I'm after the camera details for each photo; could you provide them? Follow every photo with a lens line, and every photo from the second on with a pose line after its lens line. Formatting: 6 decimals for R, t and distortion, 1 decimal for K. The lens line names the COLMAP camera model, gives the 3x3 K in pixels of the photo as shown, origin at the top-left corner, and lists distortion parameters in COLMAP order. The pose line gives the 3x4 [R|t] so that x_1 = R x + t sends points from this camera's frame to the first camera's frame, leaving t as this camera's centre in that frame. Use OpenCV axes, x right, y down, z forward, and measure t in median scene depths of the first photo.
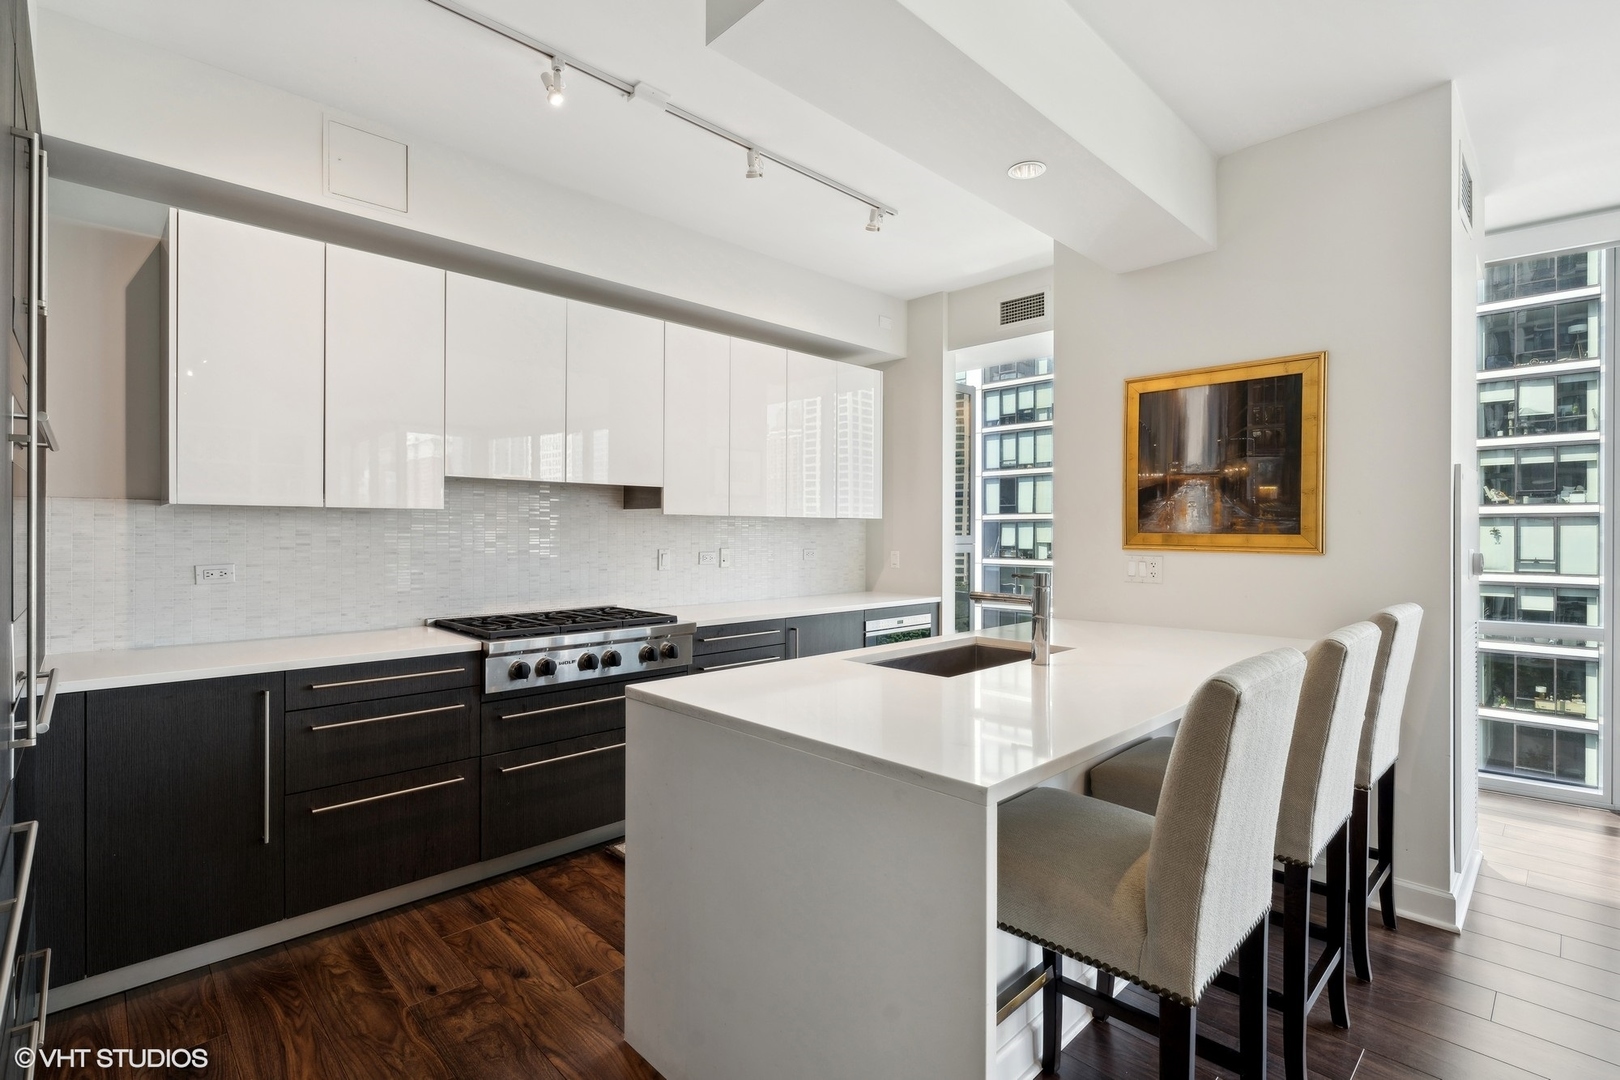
lens RADIAL K [[745.4, 0, 809.1], [0, 745.4, 533.4], [0, 0, 1]] dist [-0.007806, 0.002673]
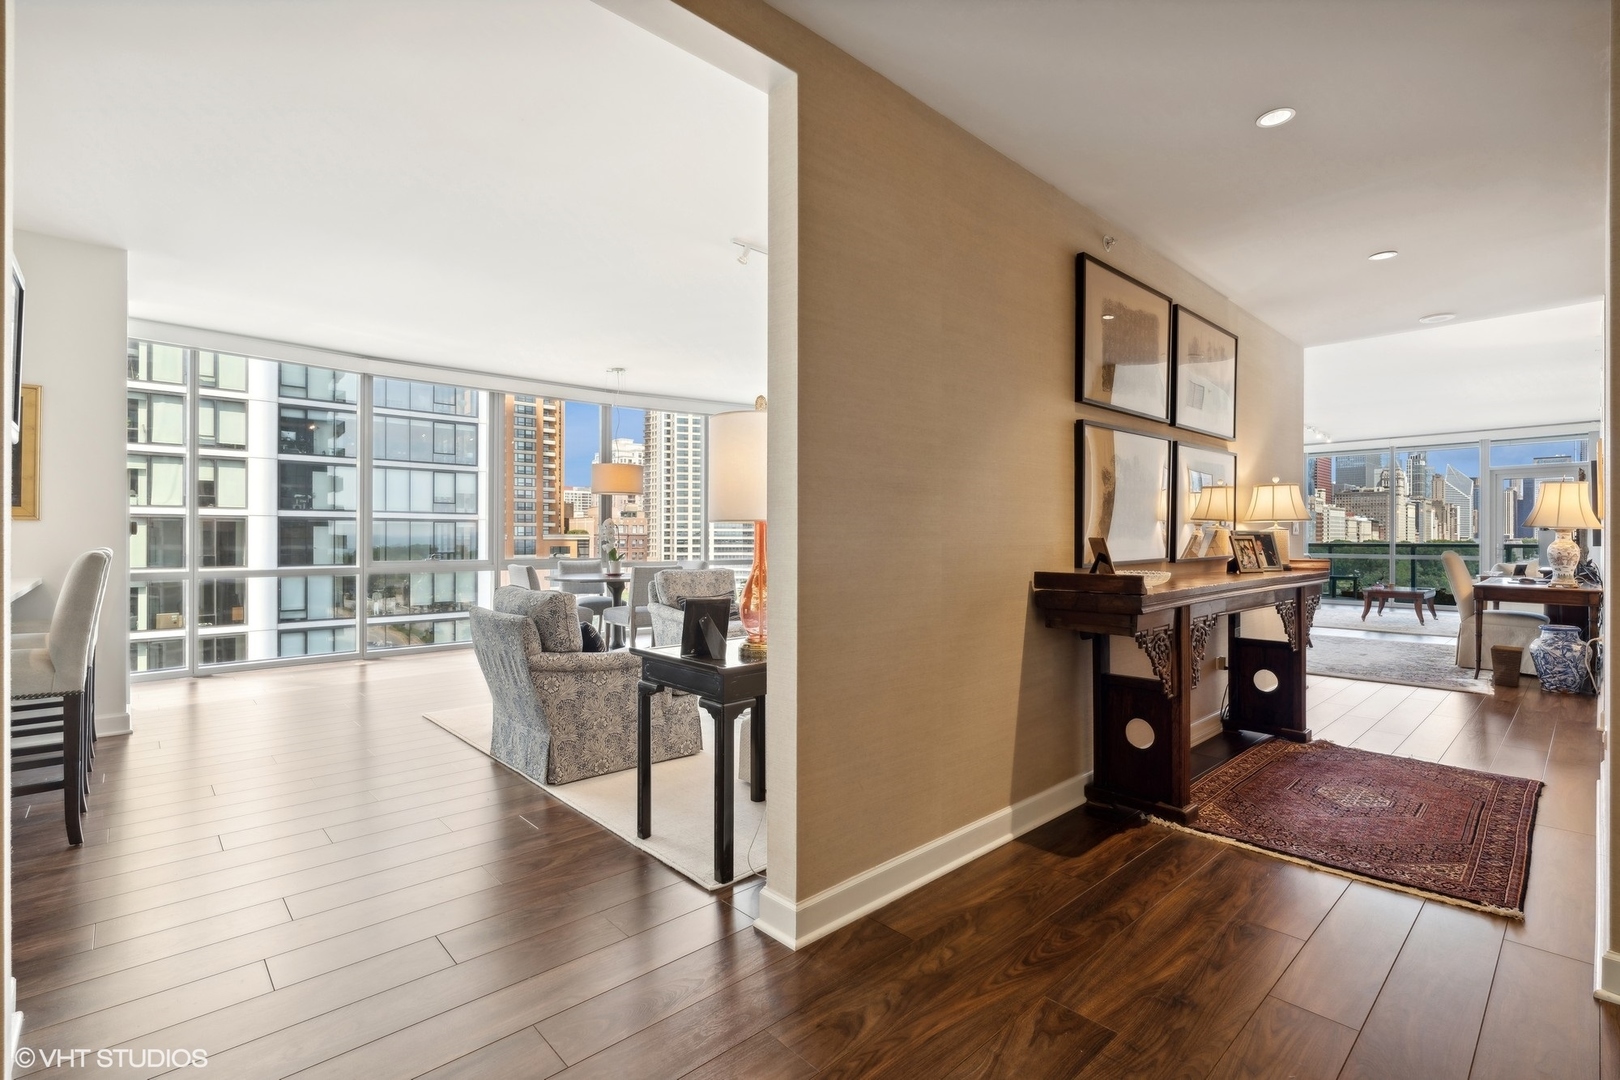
lens RADIAL K [[745.4, 0, 796.5], [0, 745.4, 534.8], [0, 0, 1]] dist [-0.007806, 0.002673]
pose [[0.027236, 0.000042, 0.999629, -0.073894], [0.001014, 0.999999, -0.000070, 0.005205], [-0.999629, 0.001015, 0.027236, -0.053068]]
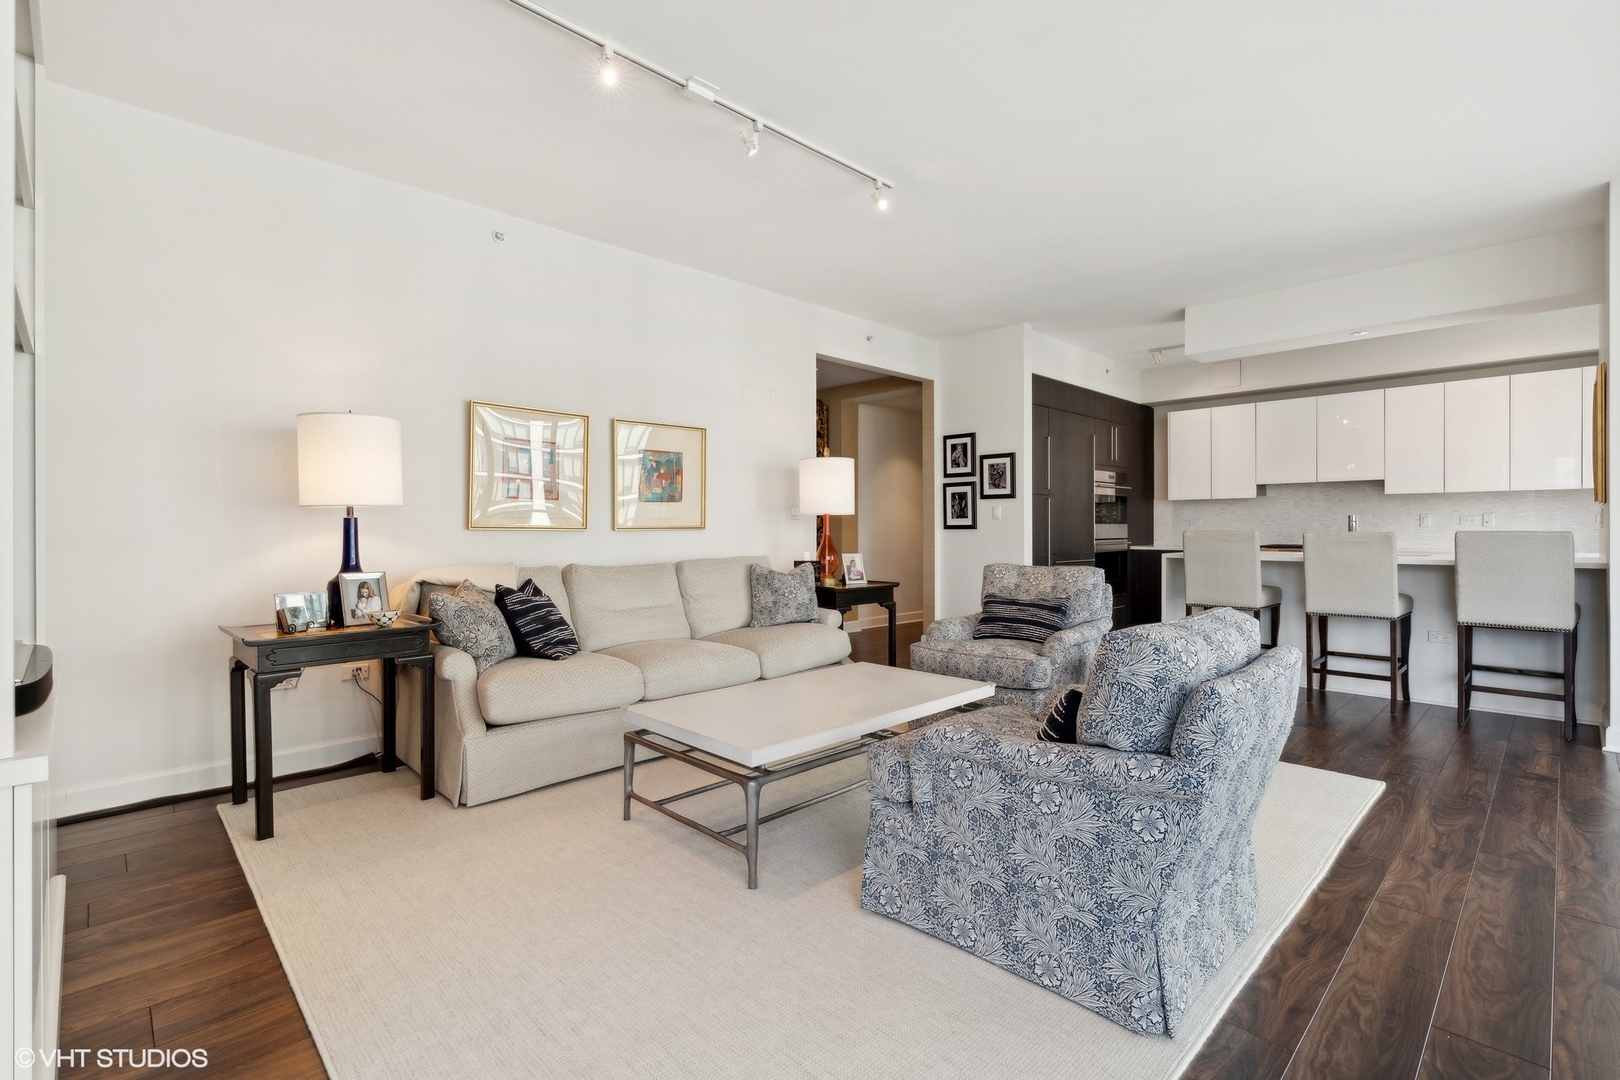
lens RADIAL K [[745.4, 0, 803.6], [0, 745.4, 532.7], [0, 0, 1]] dist [-0.007806, 0.002673]
pose [[0.006128, 0.002776, -0.999977, 0.187064], [0.000273, 0.999996, 0.002778, 0.007269], [0.999981, -0.000290, 0.006127, -0.050839]]
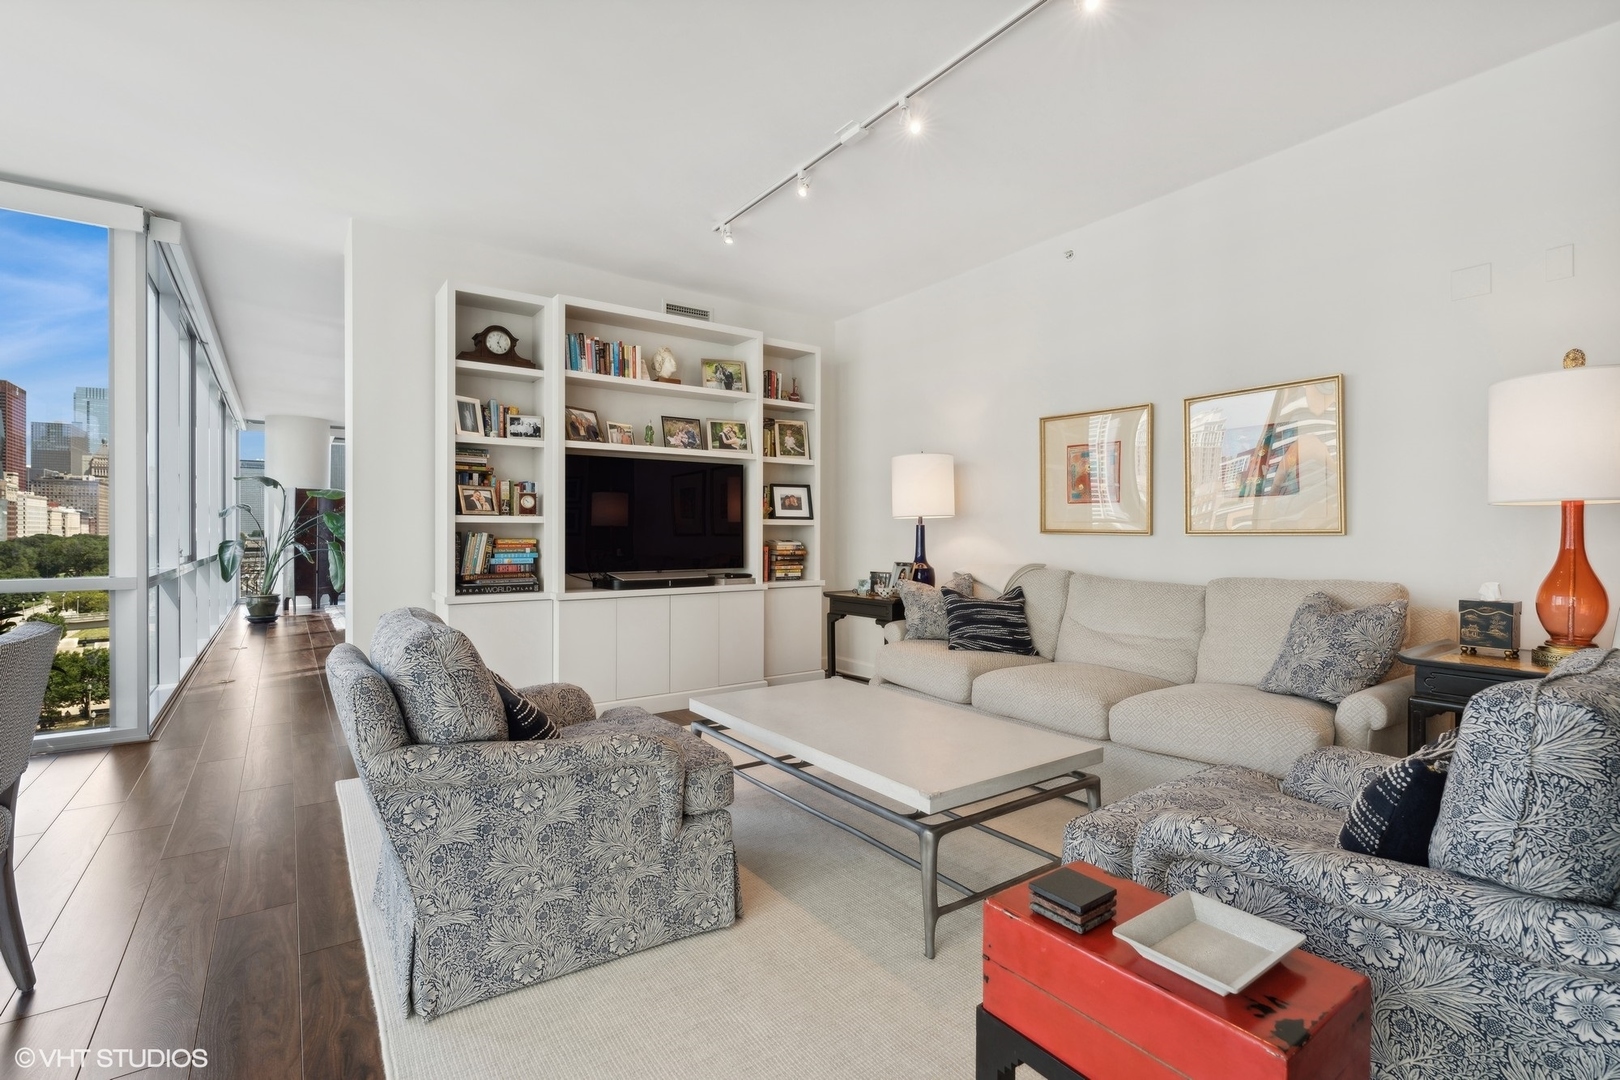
lens RADIAL K [[745.4, 0, 812.5], [0, 745.4, 539.3], [0, 0, 1]] dist [-0.007806, 0.002673]
pose [[-0.989146, -0.006028, 0.146811, 0.084247], [-0.004424, 0.999927, 0.011249, 0.006771], [-0.146868, 0.010477, -0.989101, 0.038719]]
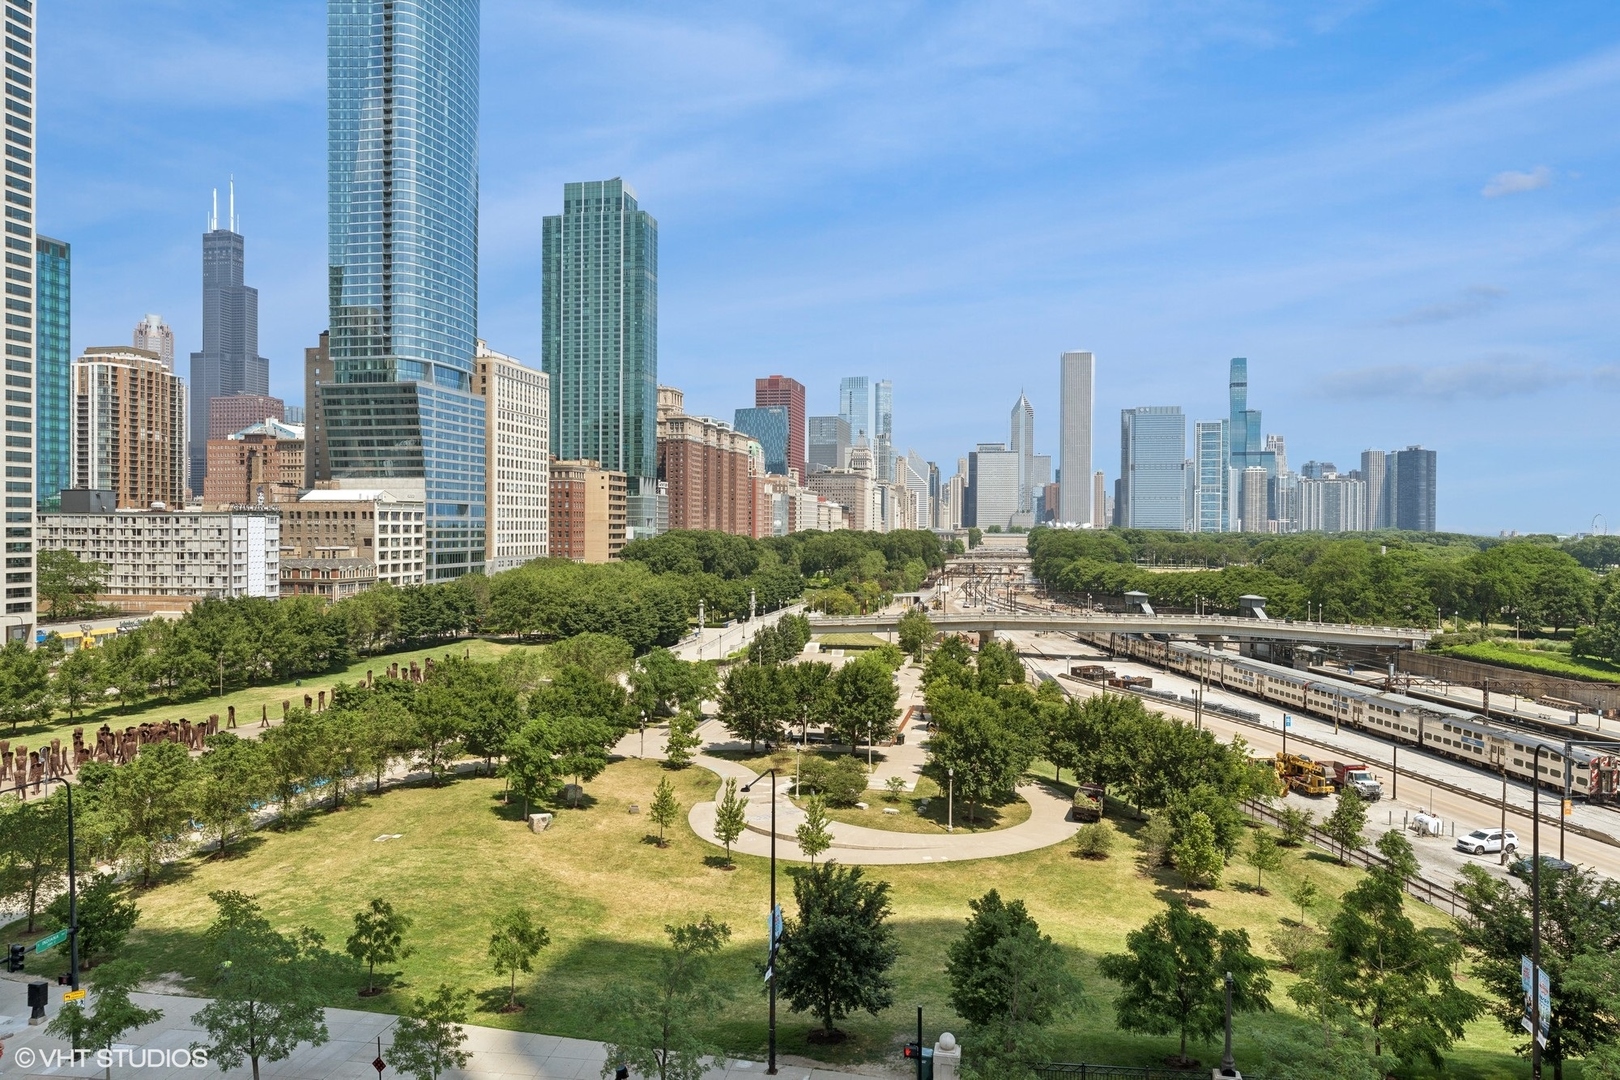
lens RADIAL K [[1032.8, 0, 799.6], [0, 1032.8, 539.1], [0, 0, 1]] dist [-0.008600, 0.001947]
pose [[-0.555048, -0.017028, 0.831644, 0.398765], [-0.005382, 0.999843, 0.016880, -0.000998], [-0.831801, 0.004894, -0.555053, -0.432566]]
